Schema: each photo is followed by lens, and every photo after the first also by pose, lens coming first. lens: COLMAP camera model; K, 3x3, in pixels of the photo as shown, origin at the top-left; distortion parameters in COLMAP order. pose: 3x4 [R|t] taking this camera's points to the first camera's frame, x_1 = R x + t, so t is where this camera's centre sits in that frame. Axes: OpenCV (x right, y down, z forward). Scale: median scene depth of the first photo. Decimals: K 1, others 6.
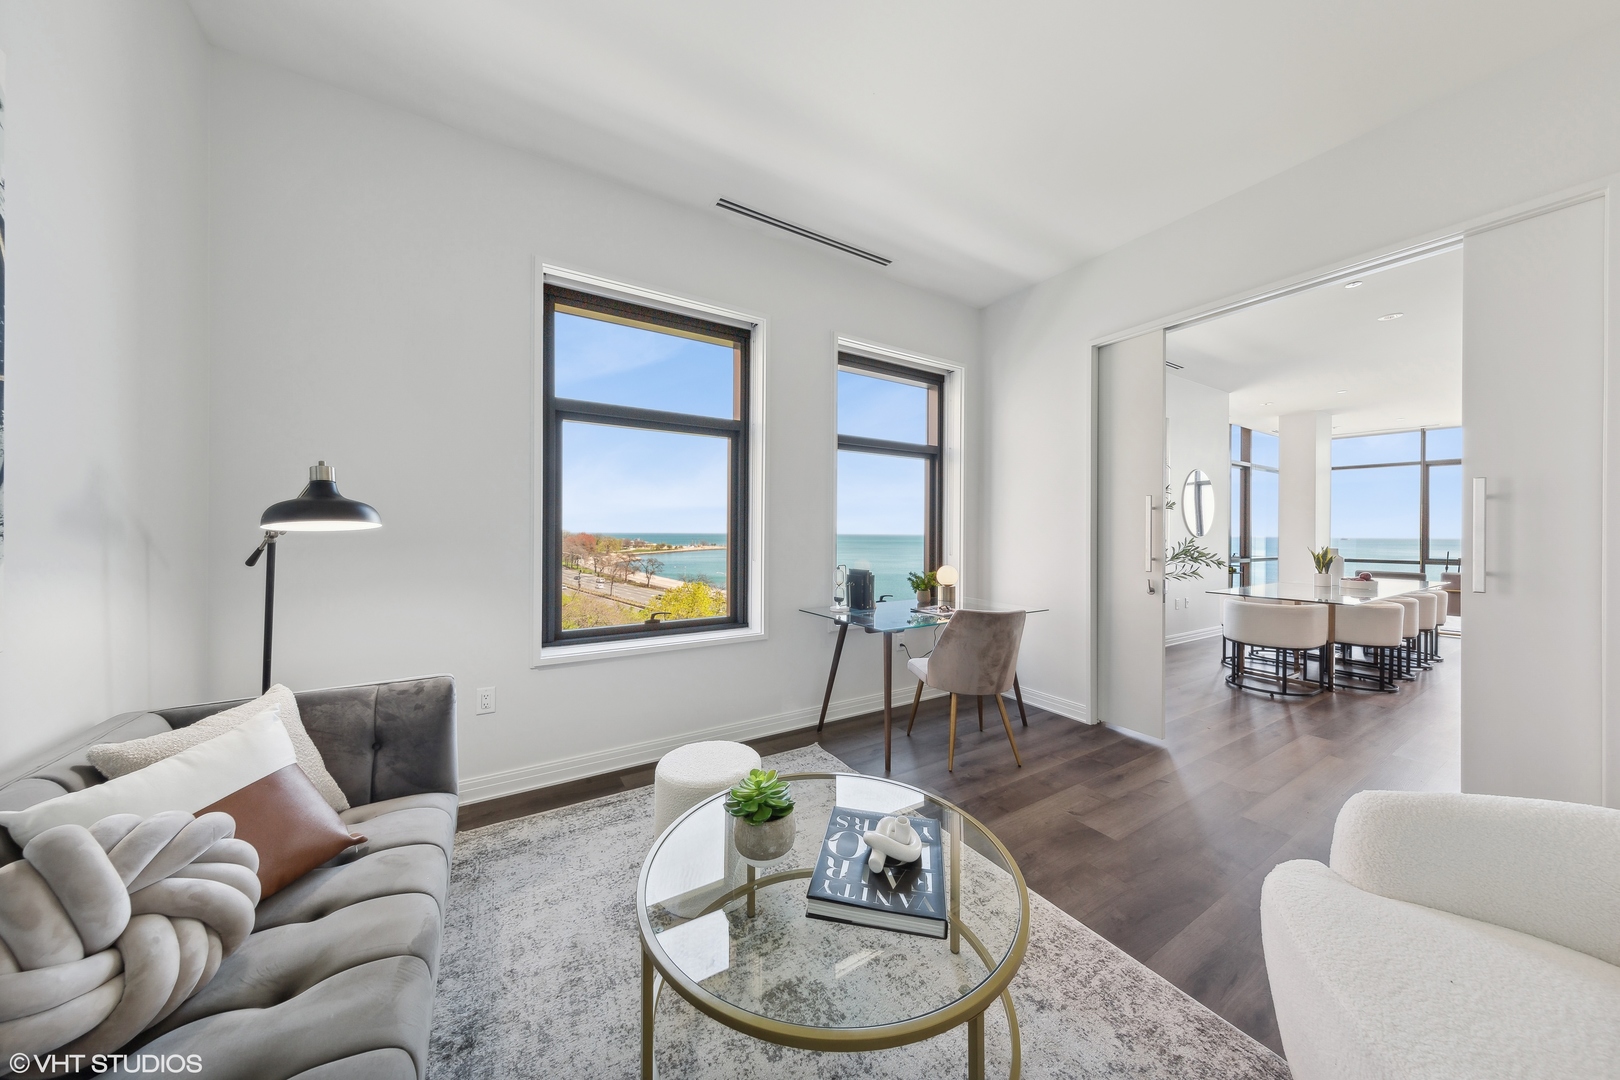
lens RADIAL K [[550.6, 0, 822.6], [0, 550.6, 530.6], [0, 0, 1]] dist [0.001097, 0.000006]
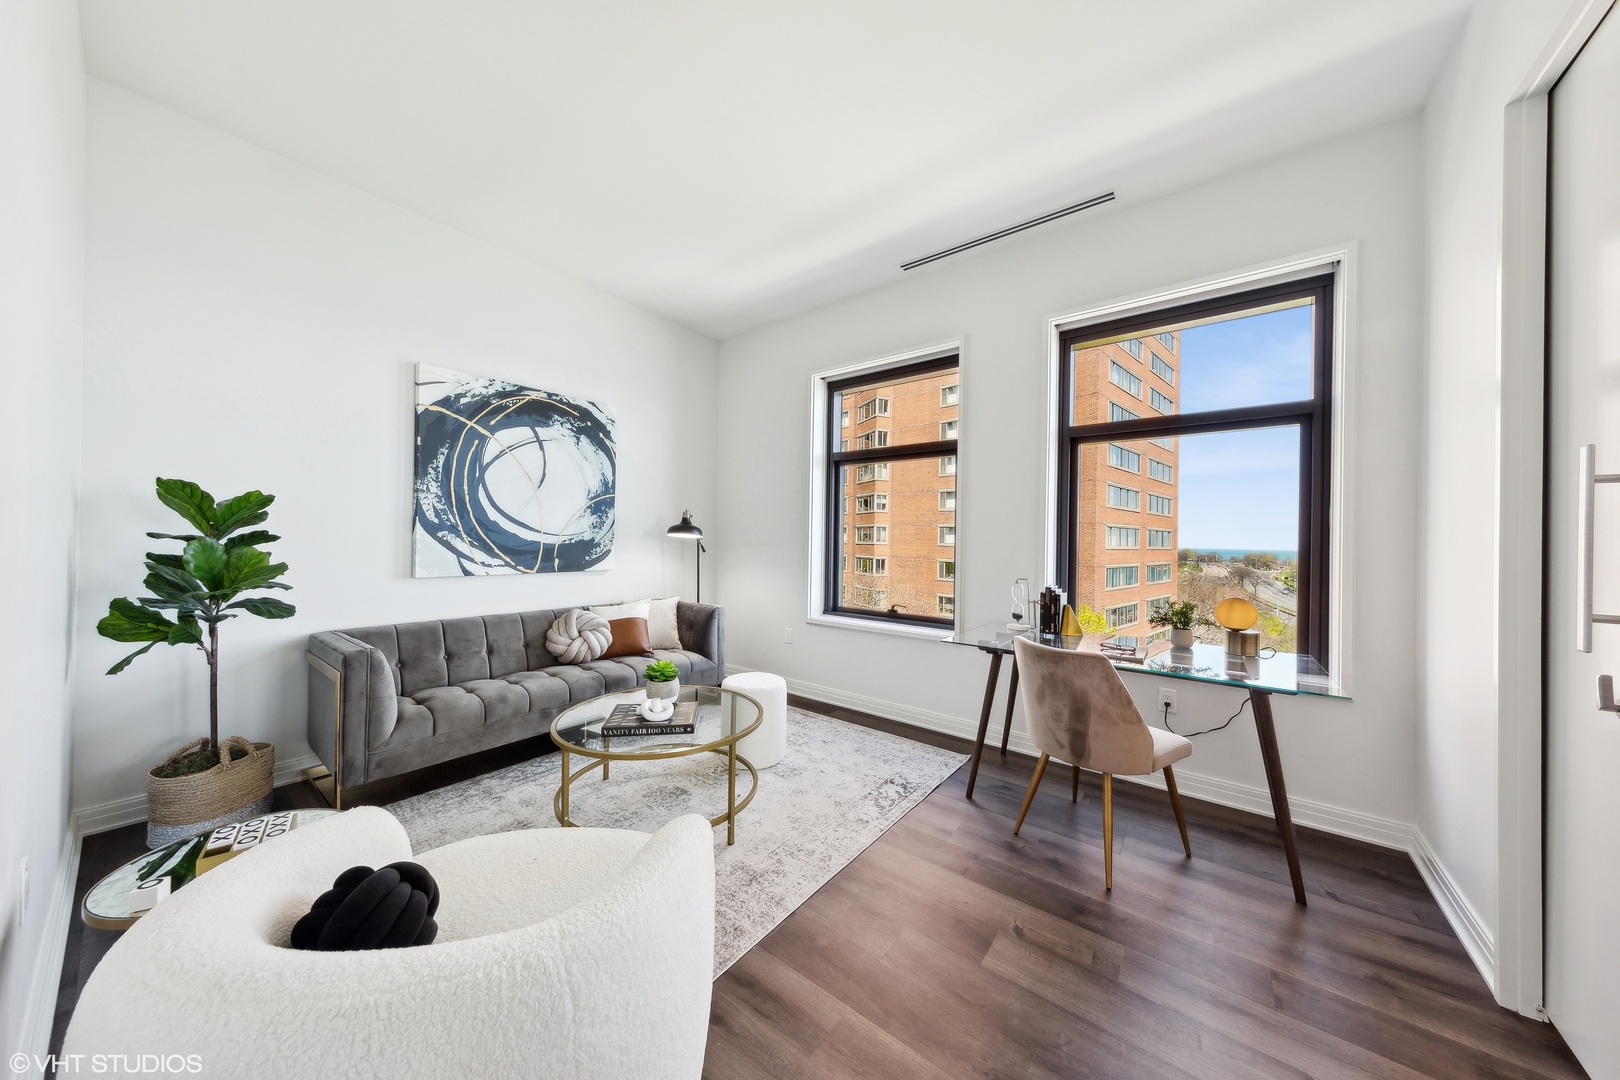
lens RADIAL K [[519.8, 0, 837.2], [0, 519.8, 539.2], [0, 0, 1]] dist [0.002478, -0.000990]
pose [[0.312581, -0.008138, -0.949856, 0.745049], [-0.017085, 0.999753, -0.014188, 0.014874], [0.949737, 0.020663, 0.312365, 0.446813]]
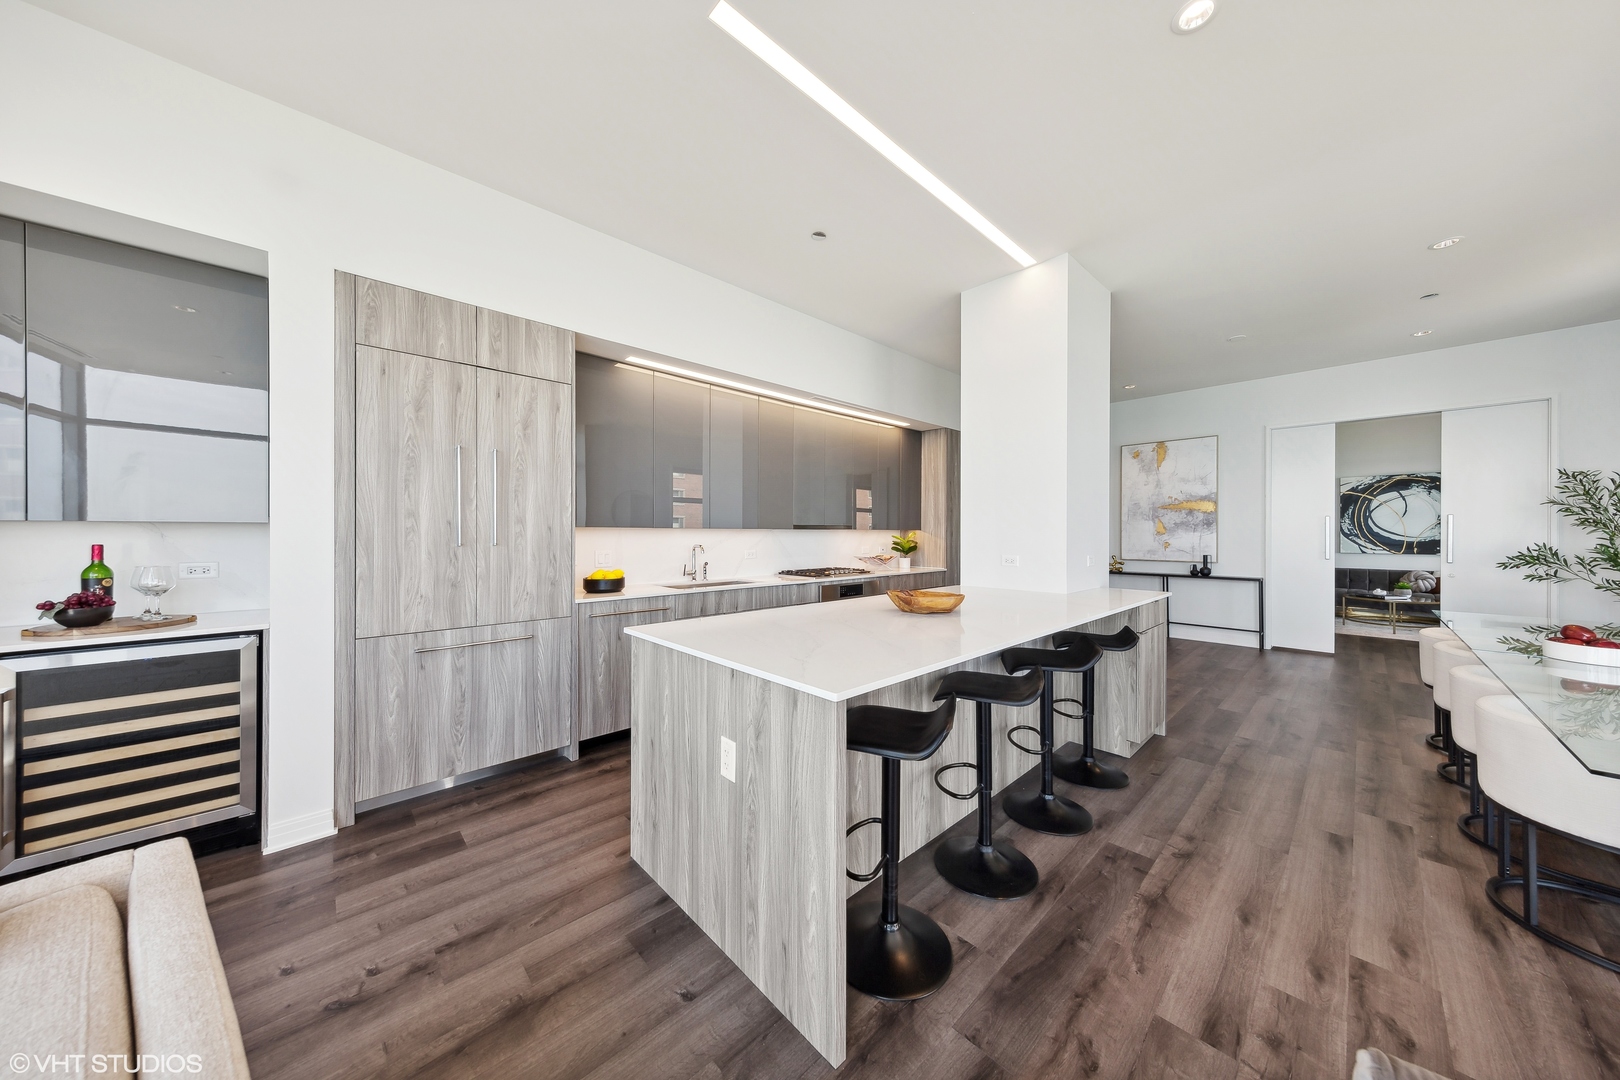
lens RADIAL K [[519.8, 0, 801.7], [0, 519.8, 531.6], [0, 0, 1]] dist [0.002478, -0.000990]
pose [[-0.990710, -0.014425, -0.135224, 3.342496], [-0.014491, 0.999895, -0.000496, 0.017464], [0.135217, 0.001469, -0.990815, 2.859382]]
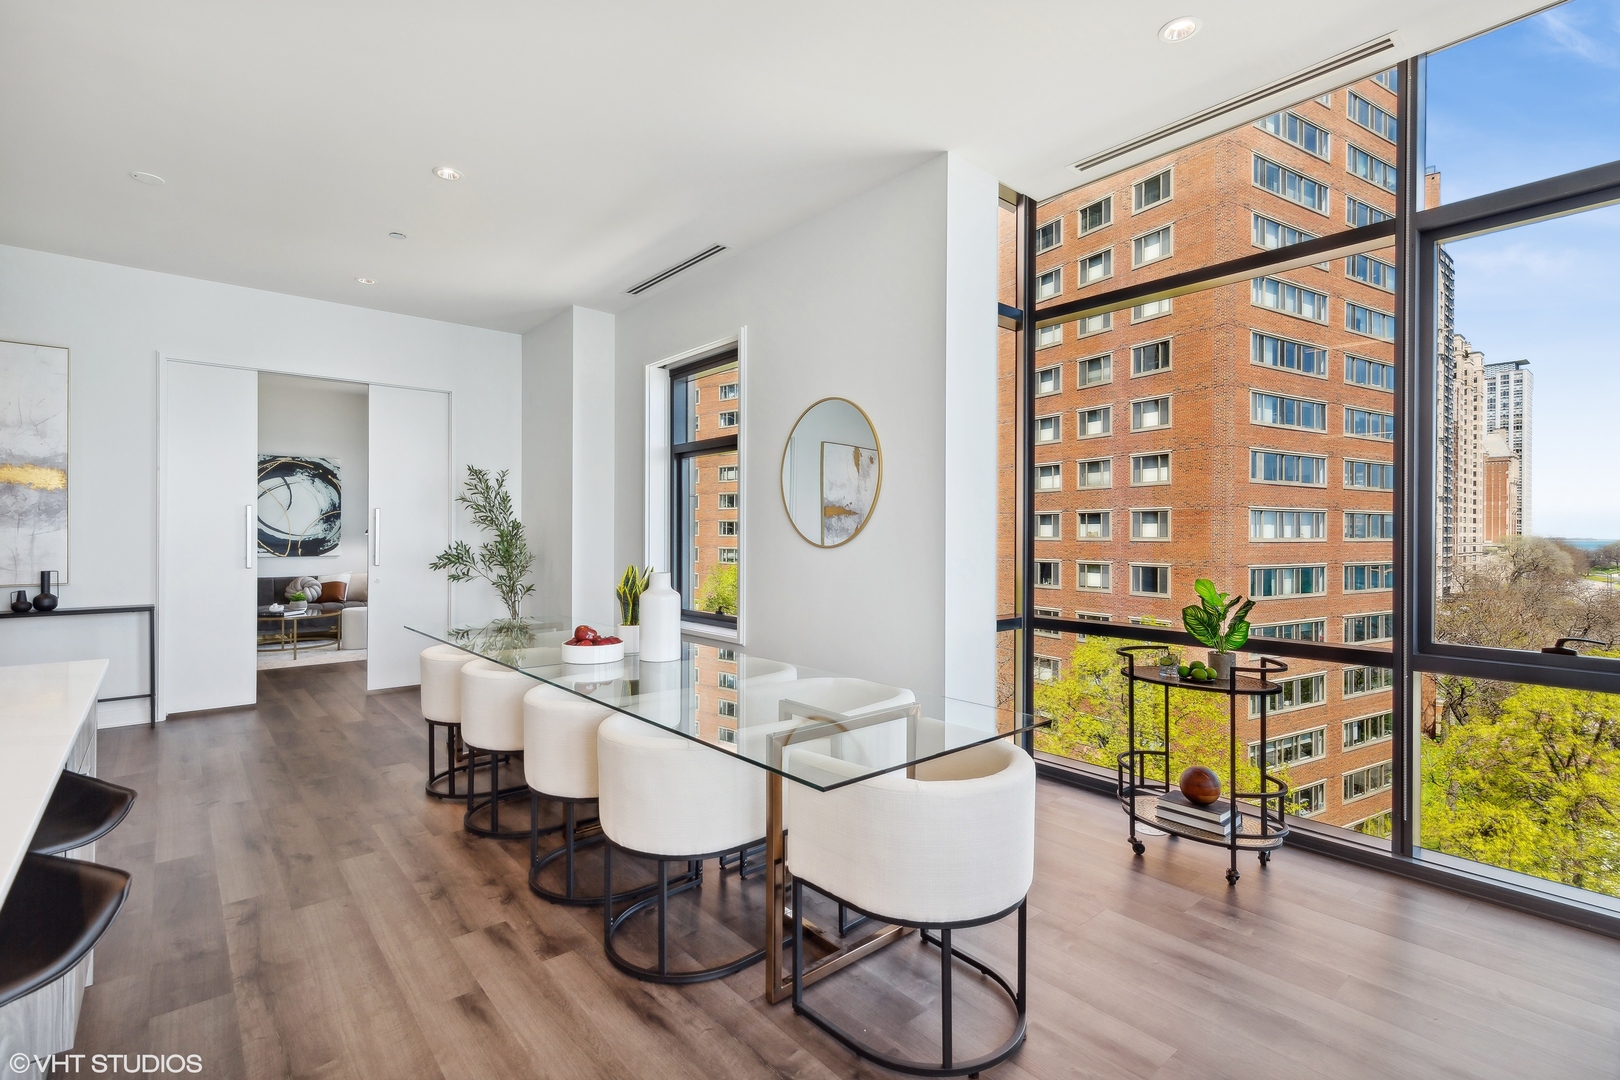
lens RADIAL K [[753.9, 0, 811.6], [0, 753.9, 536.5], [0, 0, 1]] dist [0.014489, -0.000353]
pose [[0.095030, -0.008212, -0.995441, 3.175376], [-0.005675, 0.999945, -0.008791, 0.019427], [0.995458, 0.006484, 0.094978, 2.370056]]
